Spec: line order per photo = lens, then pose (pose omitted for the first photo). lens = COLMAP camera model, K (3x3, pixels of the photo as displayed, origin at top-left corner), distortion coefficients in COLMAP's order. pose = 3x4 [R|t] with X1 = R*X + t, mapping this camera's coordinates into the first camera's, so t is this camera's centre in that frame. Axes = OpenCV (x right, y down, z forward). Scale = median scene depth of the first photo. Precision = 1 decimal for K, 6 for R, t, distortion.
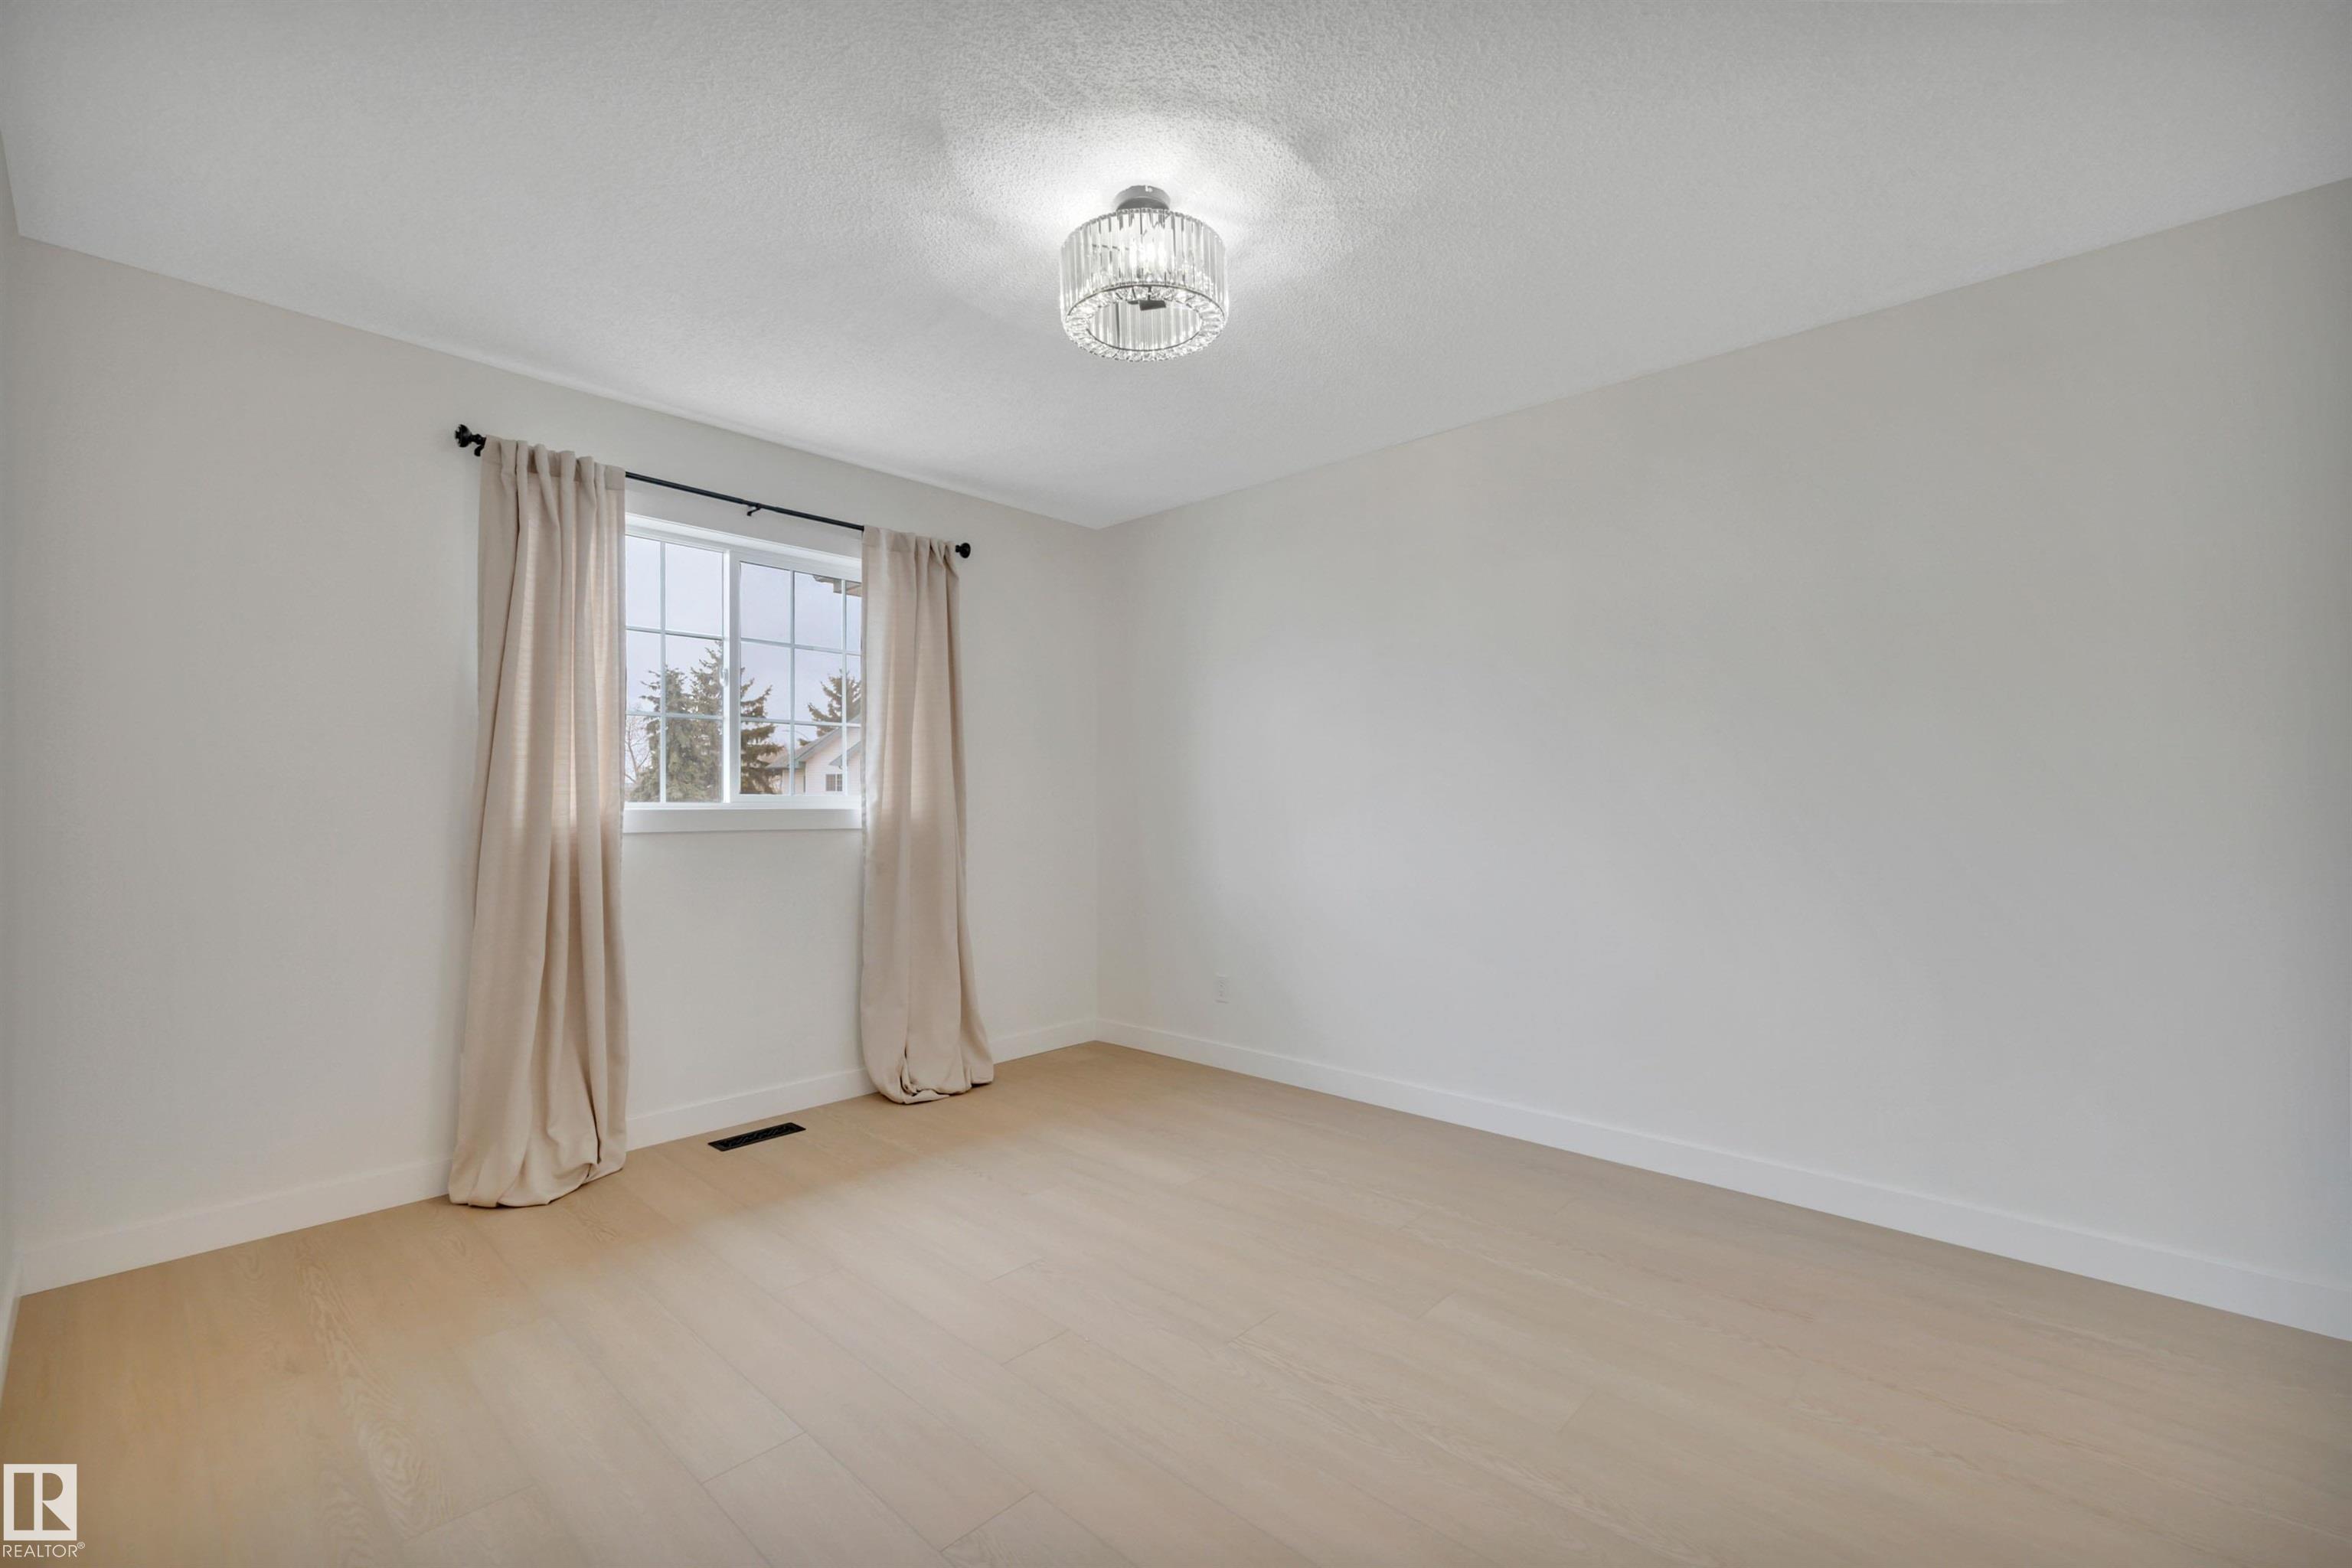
lens RADIAL K [[969.6, 0, 1167.6], [0, 969.6, 792.3], [0, 0, 1]] dist [0.001139, 0.000177]
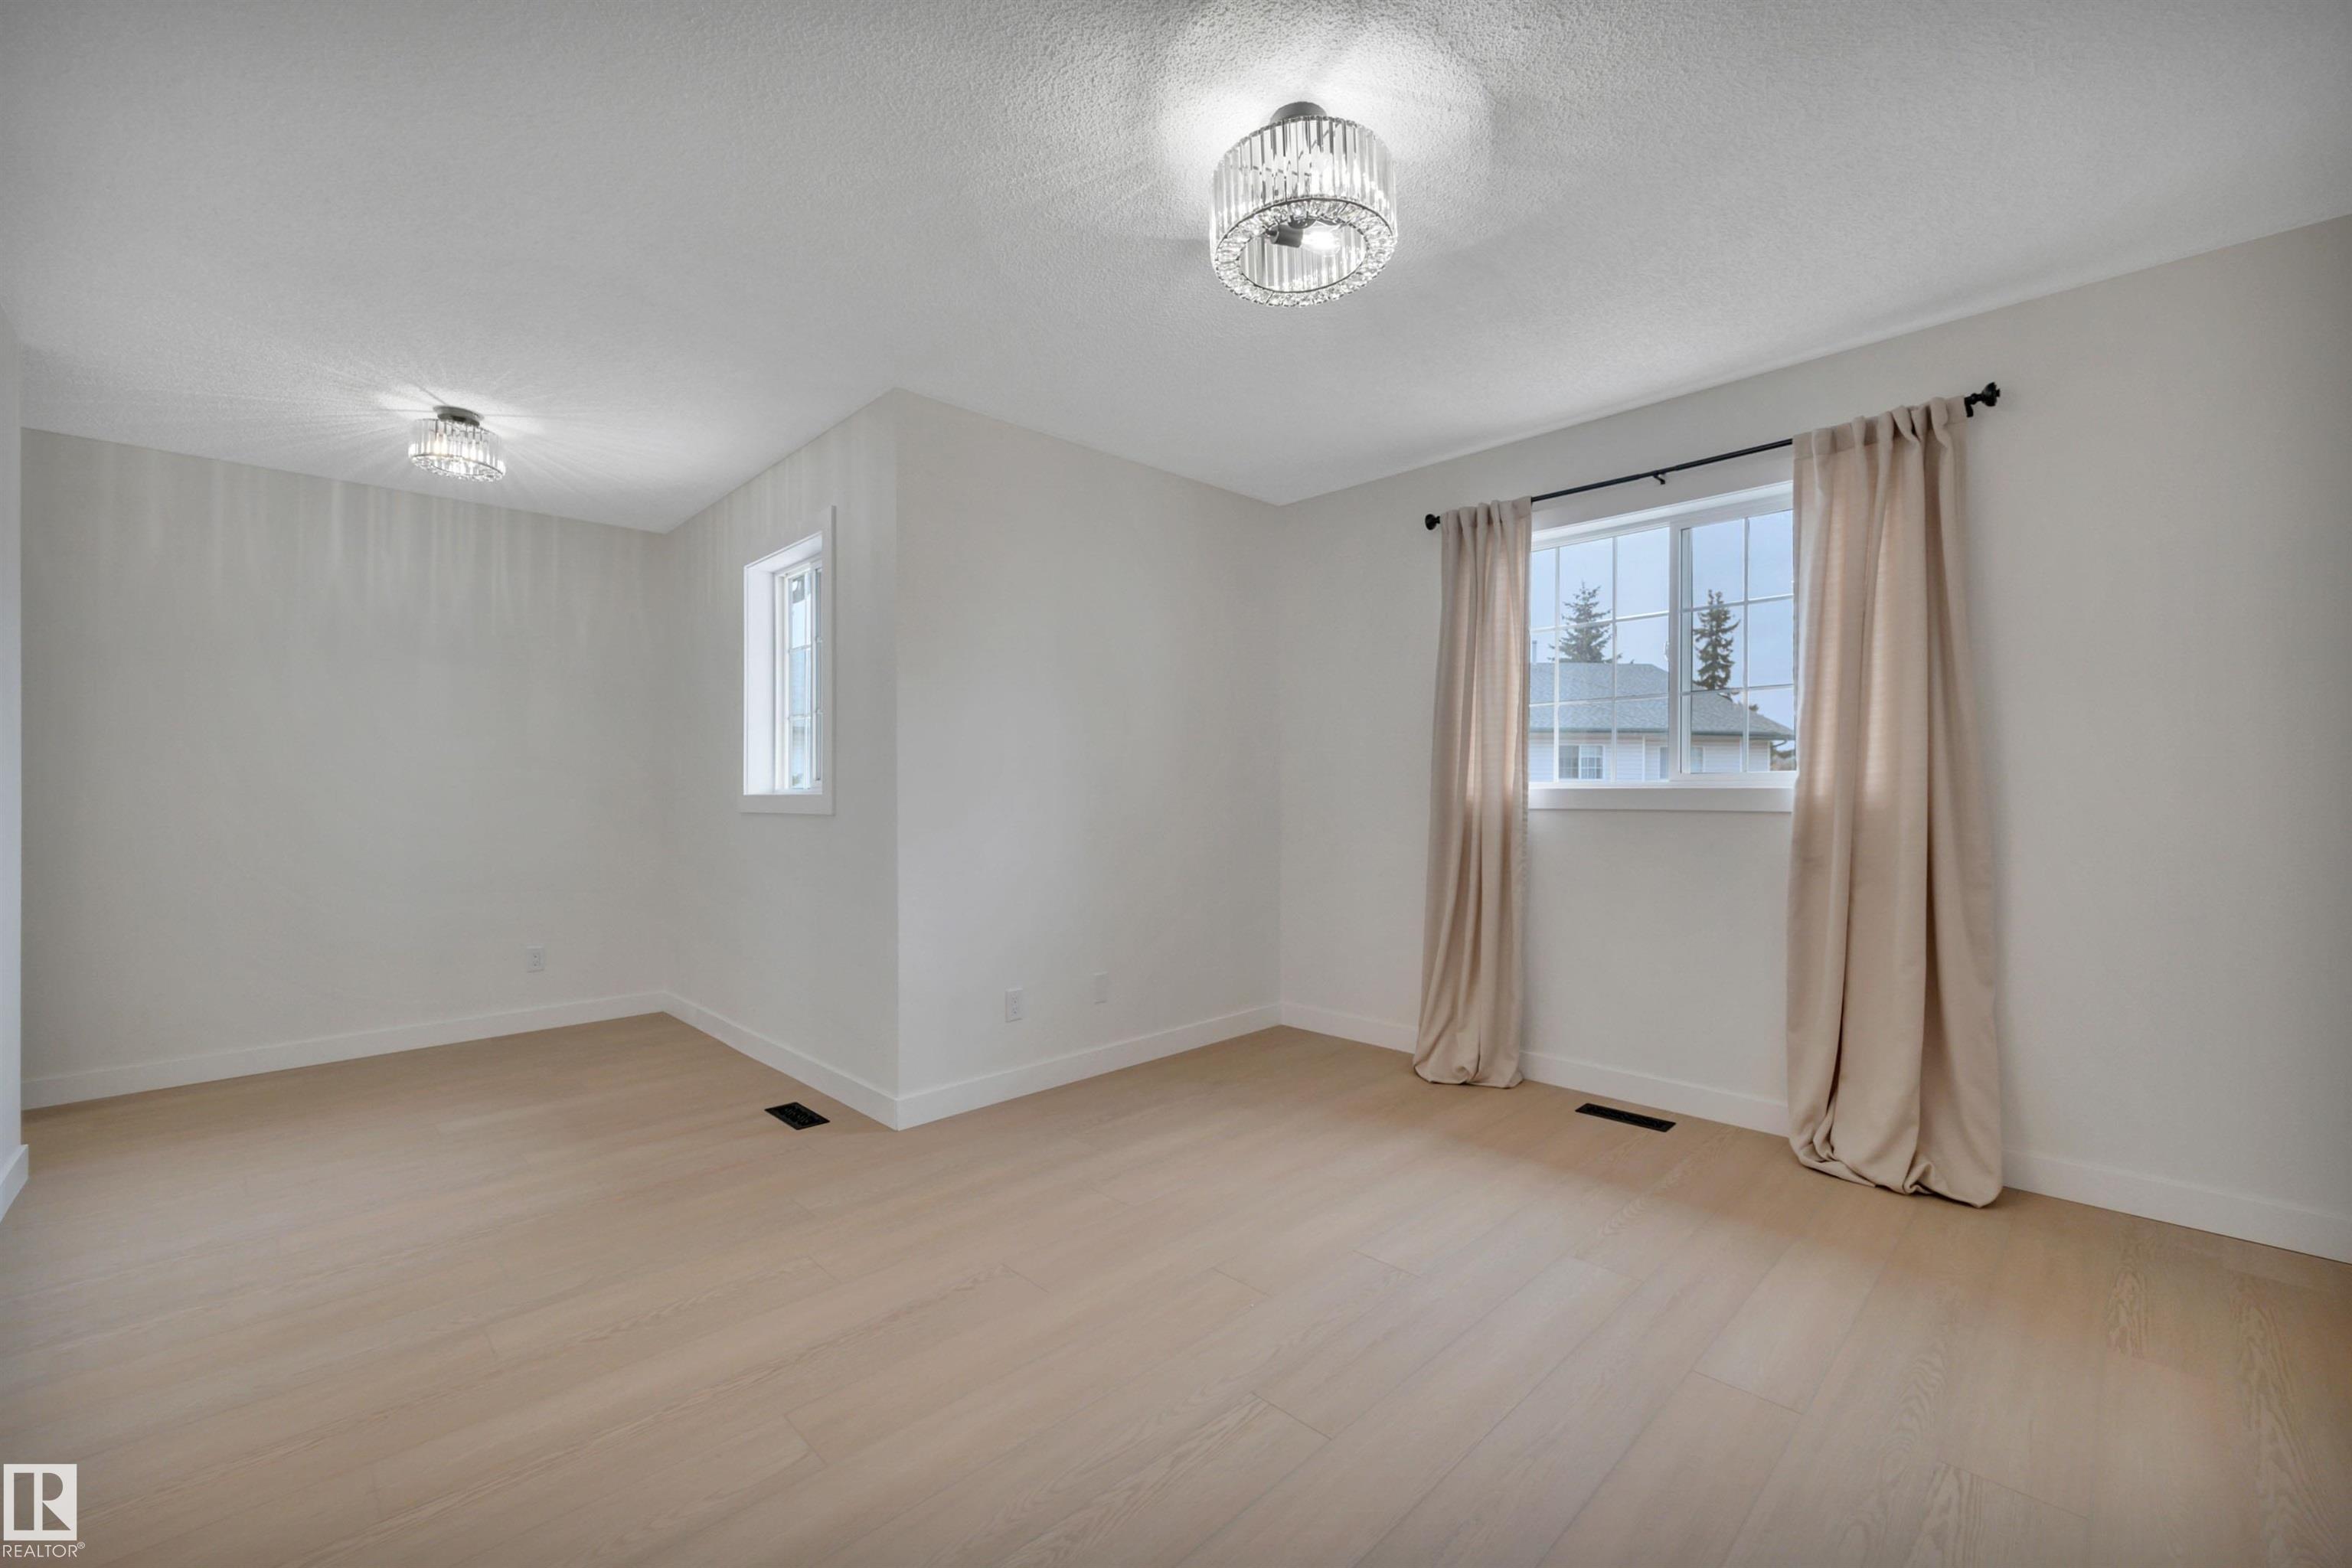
lens RADIAL K [[969.6, 0, 1178.0], [0, 969.6, 785.2], [0, 0, 1]] dist [0.001139, 0.000177]
pose [[-0.044418, -0.007208, -0.998987, 0.587313], [0.010383, 0.999917, -0.007676, 0.018308], [0.998959, -0.010714, -0.044339, 0.591382]]
